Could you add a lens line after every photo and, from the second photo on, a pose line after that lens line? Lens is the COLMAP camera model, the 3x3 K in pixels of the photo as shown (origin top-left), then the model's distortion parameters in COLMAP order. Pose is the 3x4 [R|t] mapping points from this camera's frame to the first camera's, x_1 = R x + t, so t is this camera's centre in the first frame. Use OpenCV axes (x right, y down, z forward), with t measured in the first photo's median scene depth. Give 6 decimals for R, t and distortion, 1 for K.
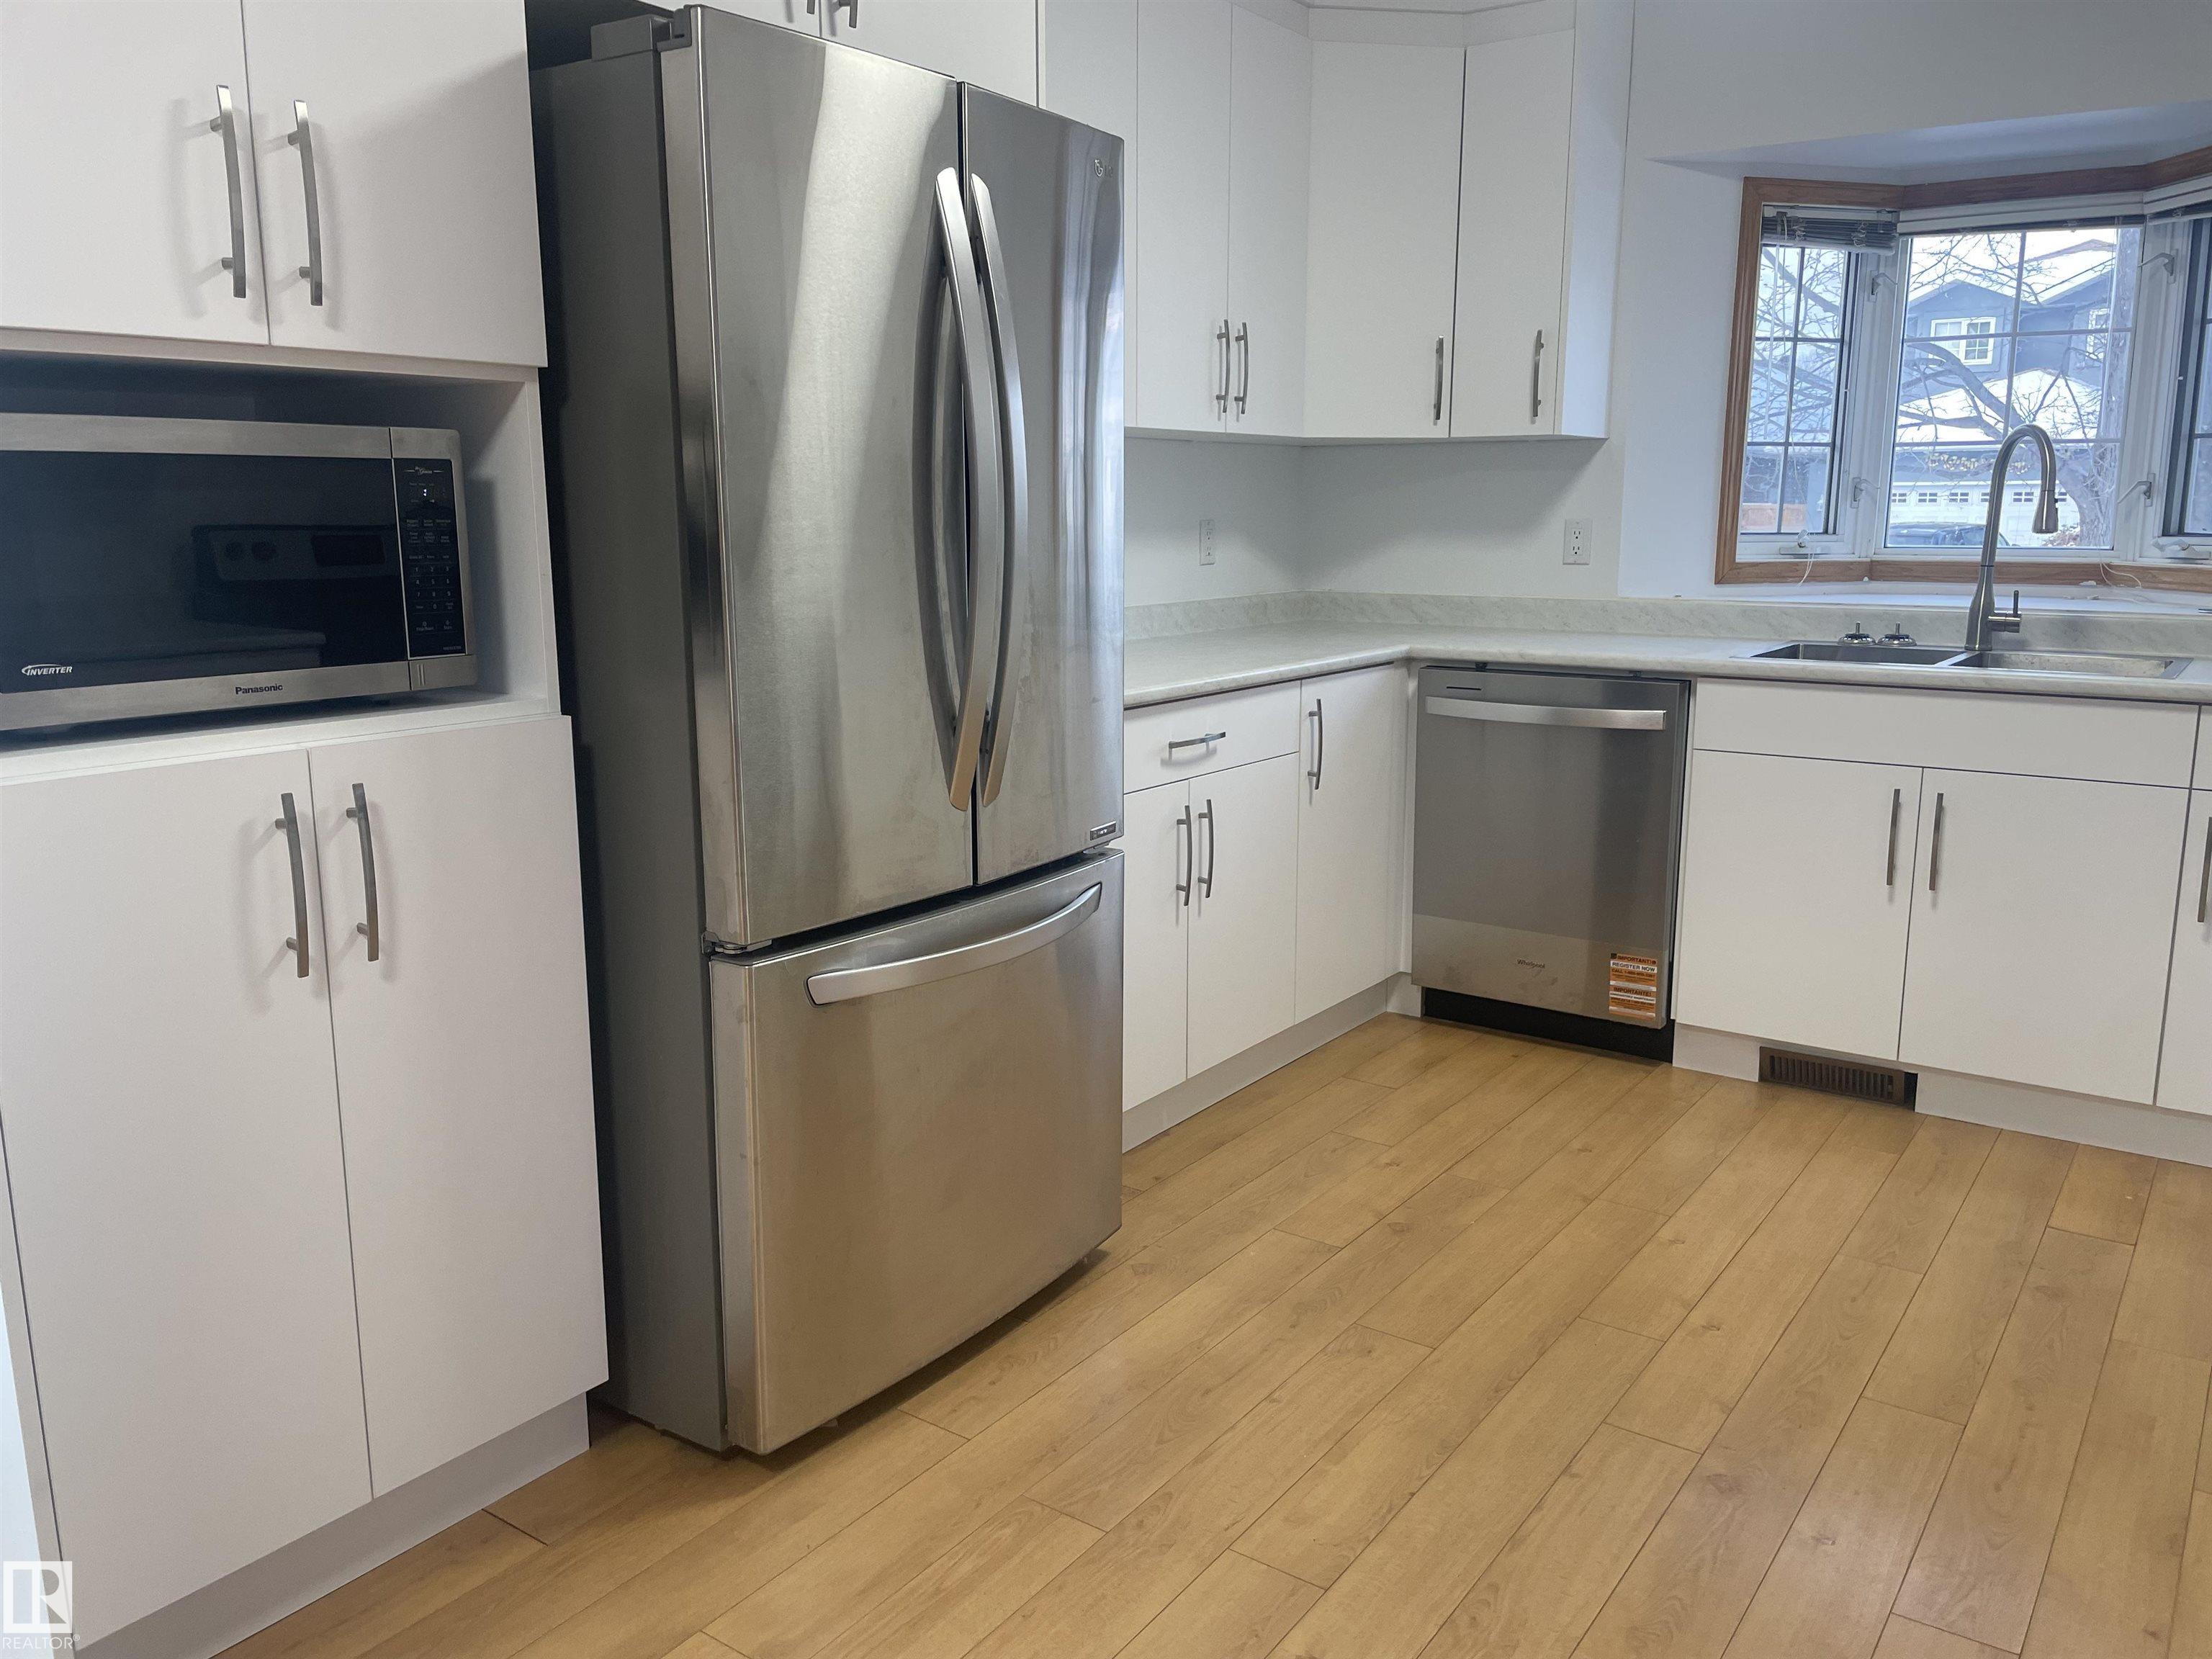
lens RADIAL K [[1678.3, 0, 1123.2], [0, 1678.3, 822.2], [0, 0, 1]] dist [0.077660, -0.111342]
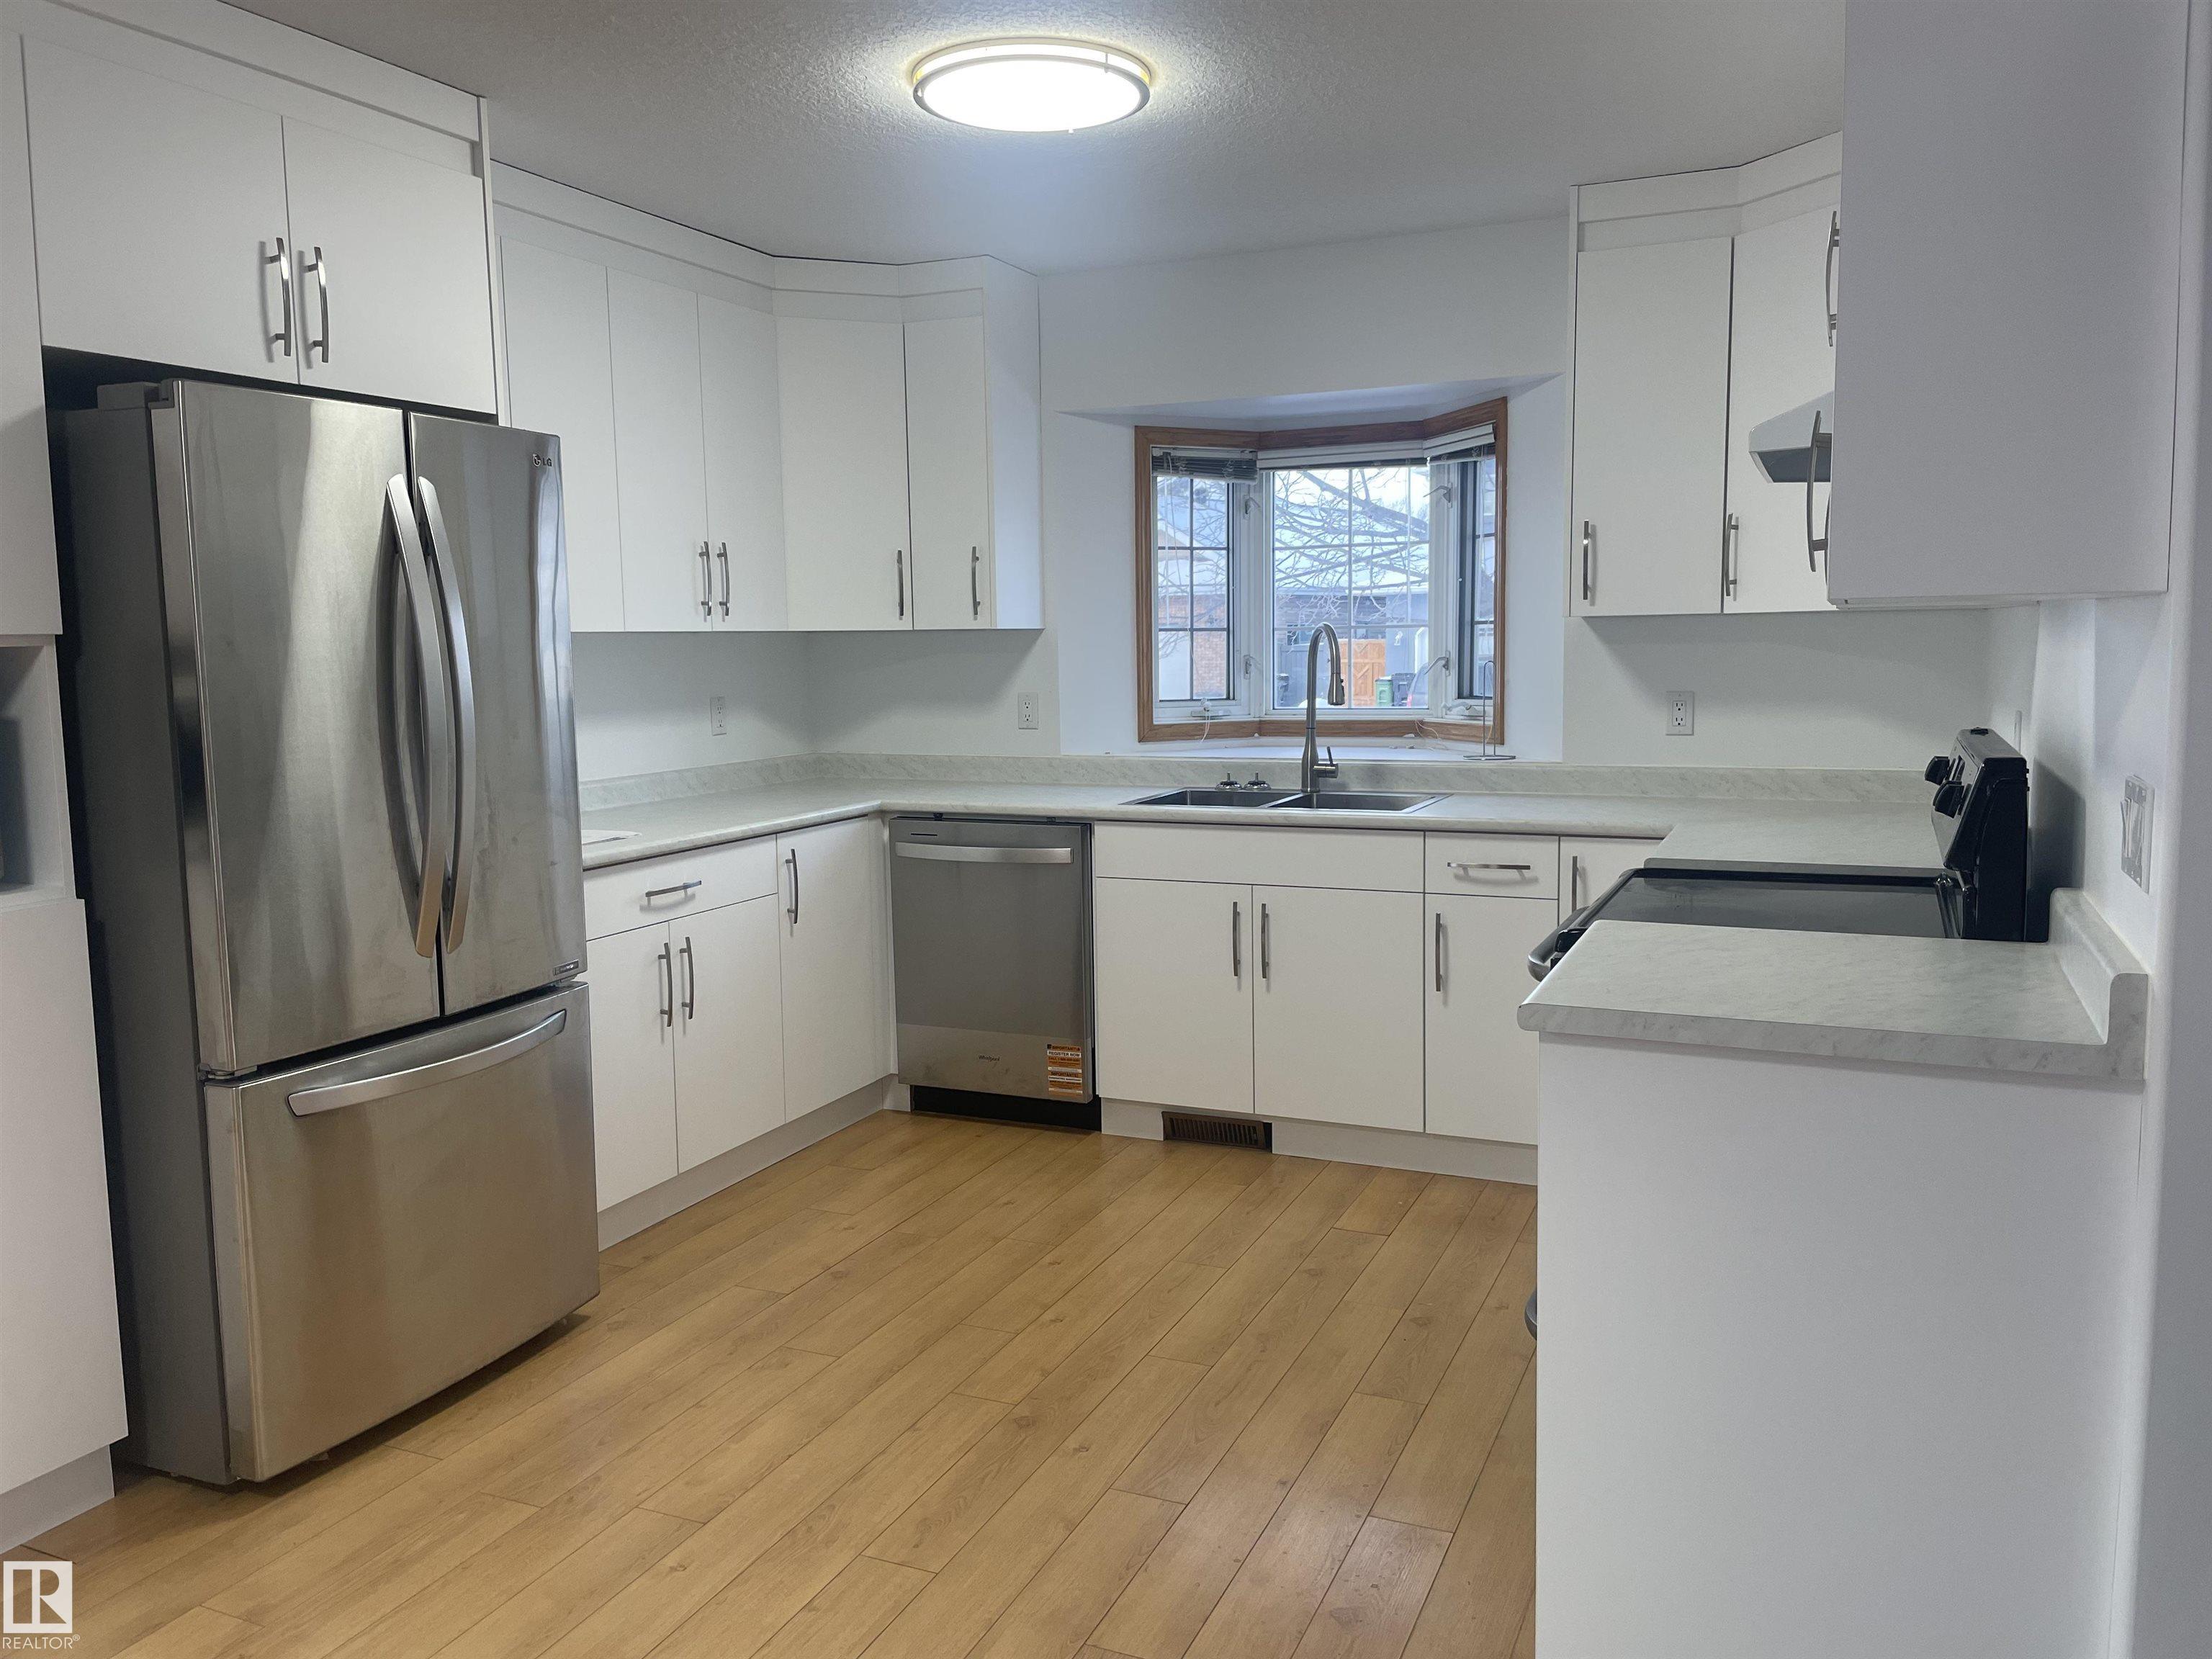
lens RADIAL K [[1678.3, 0, 1110.6], [0, 1678.3, 814.2], [0, 0, 1]] dist [0.077660, -0.111342]
pose [[0.980650, -0.035930, 0.192445, 0.131558], [0.051587, 0.995698, -0.076975, 0.008500], [-0.188851, 0.085413, 0.978284, -0.284884]]
